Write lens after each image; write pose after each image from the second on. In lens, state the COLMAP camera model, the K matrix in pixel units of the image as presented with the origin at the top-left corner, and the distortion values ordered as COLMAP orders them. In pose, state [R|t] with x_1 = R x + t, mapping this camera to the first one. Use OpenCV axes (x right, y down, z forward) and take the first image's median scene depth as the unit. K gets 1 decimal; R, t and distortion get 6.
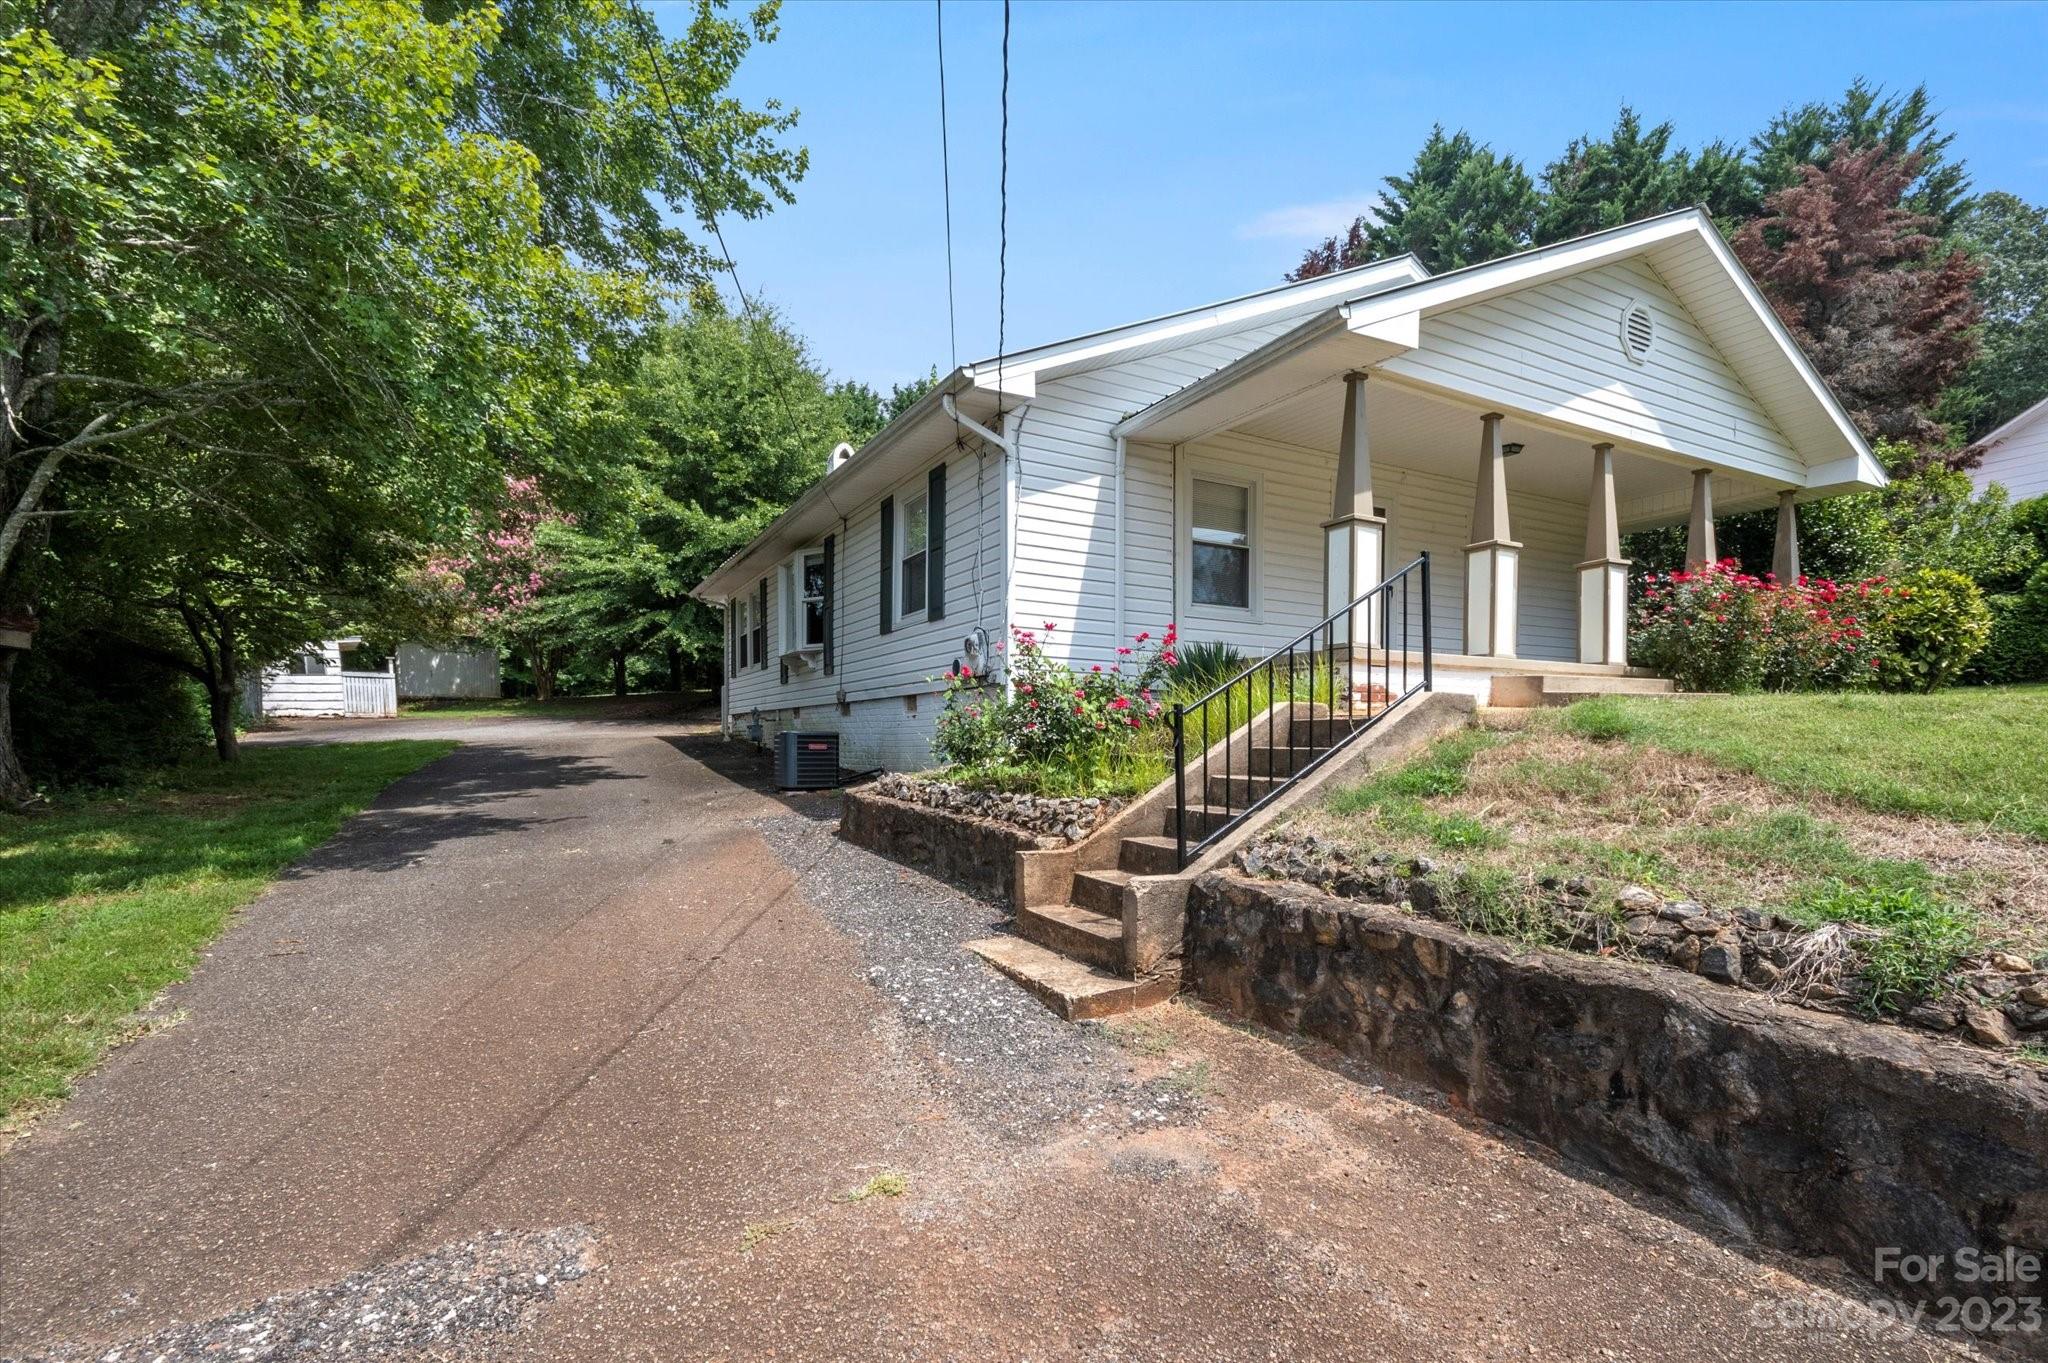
lens RADIAL K [[937.6, 0, 1031.4], [0, 937.6, 734.9], [0, 0, 1]] dist [0.000563, -0.000668]
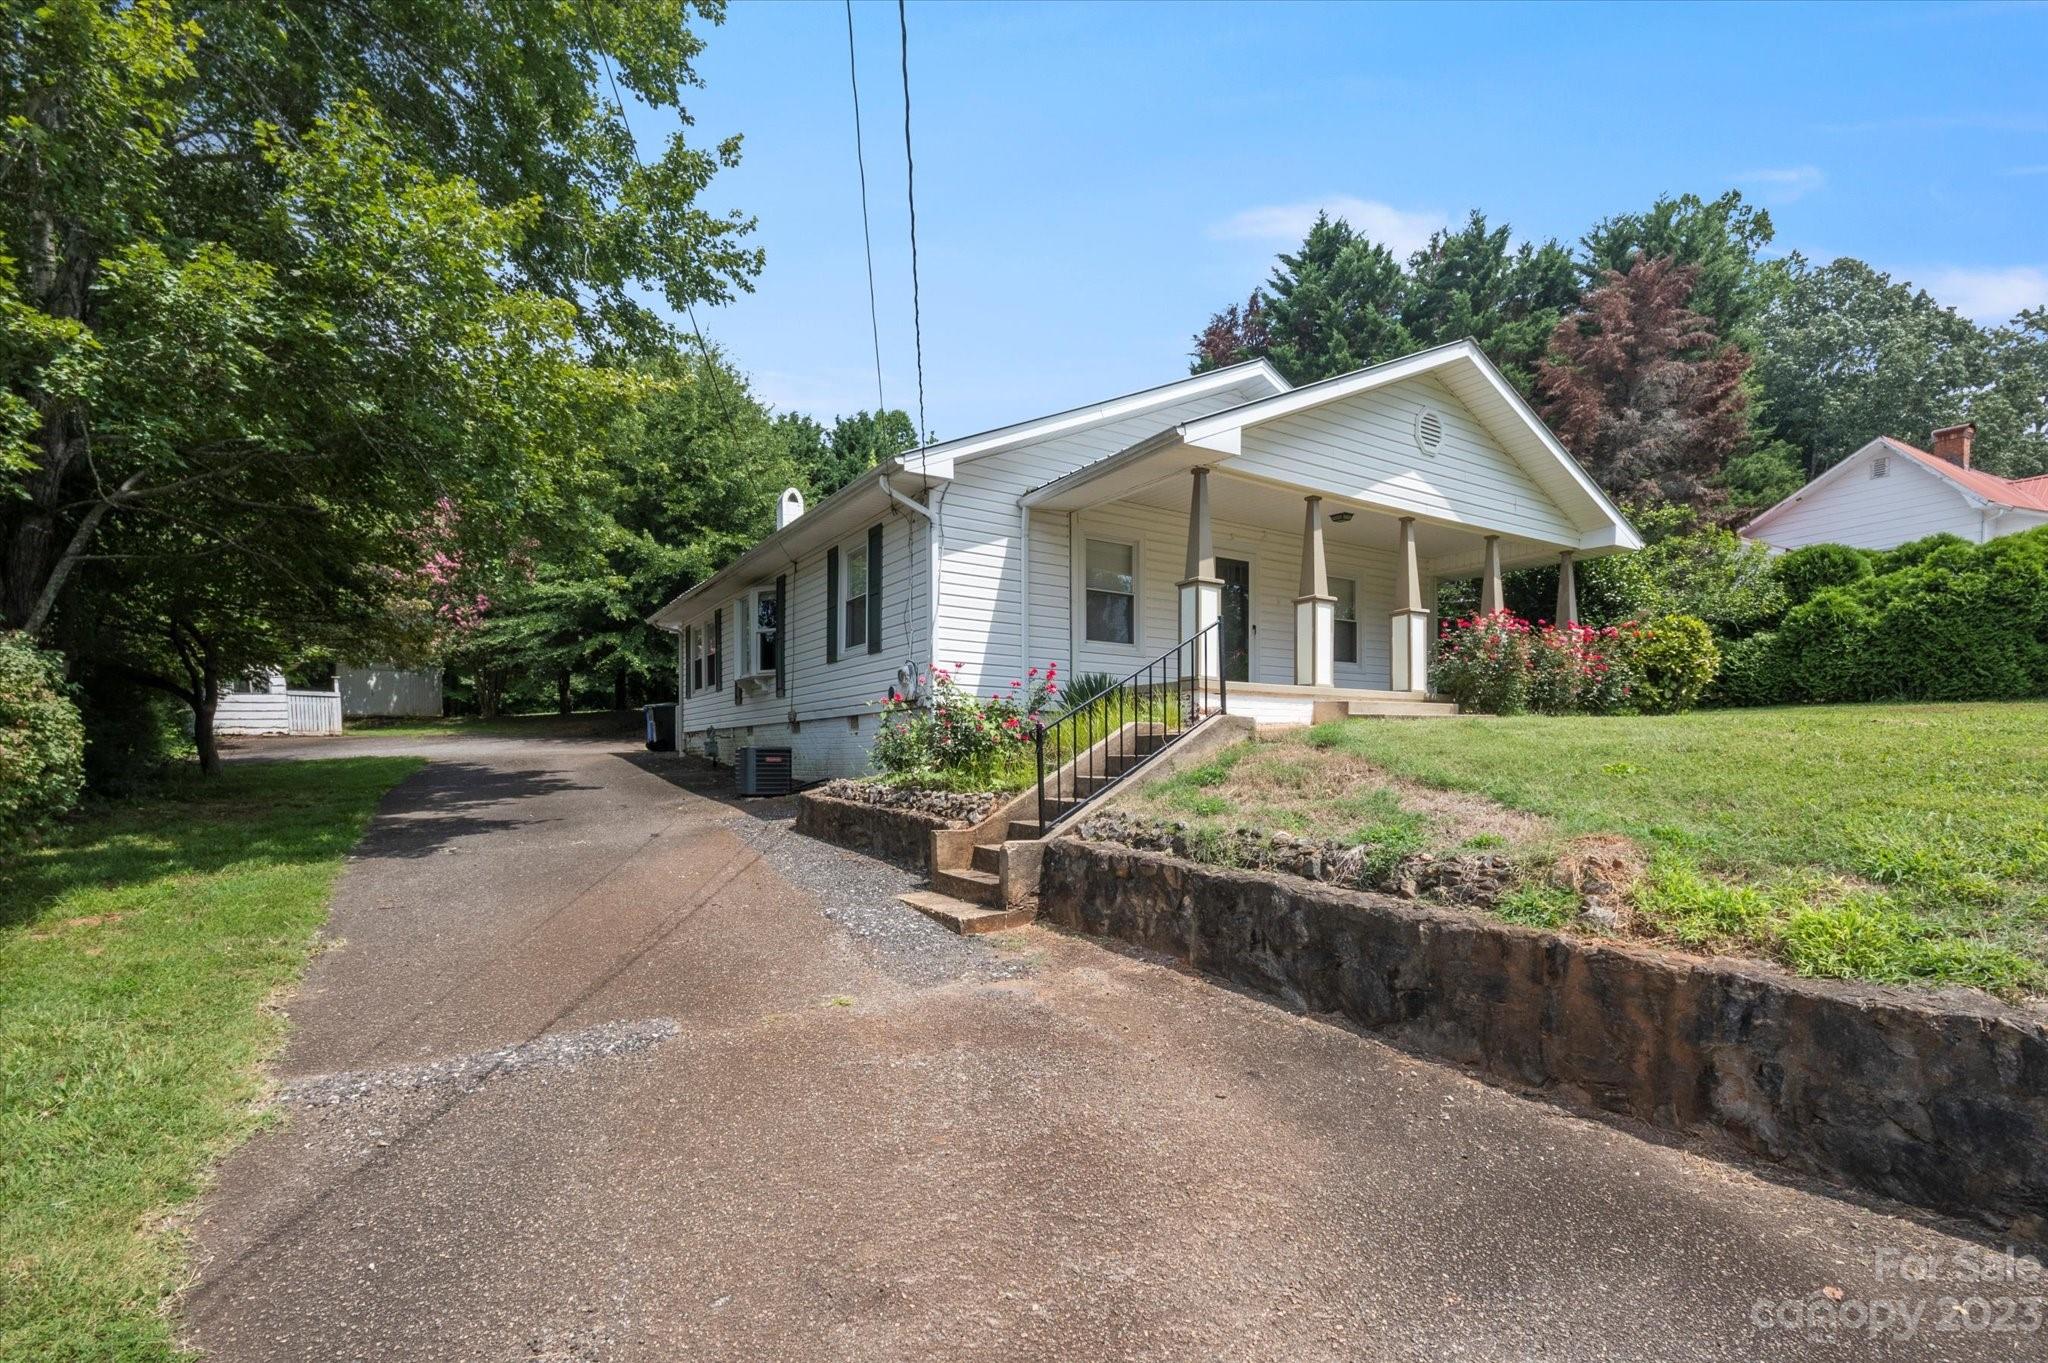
lens RADIAL K [[920.7, 0, 1024.6], [0, 920.7, 745.0], [0, 0, 1]] dist [-0.002346, 0.000327]
pose [[0.998361, -0.001543, 0.057205, 0.021571], [0.001999, 0.999967, -0.007912, 0.004723], [-0.057191, 0.008013, 0.998331, -0.180403]]
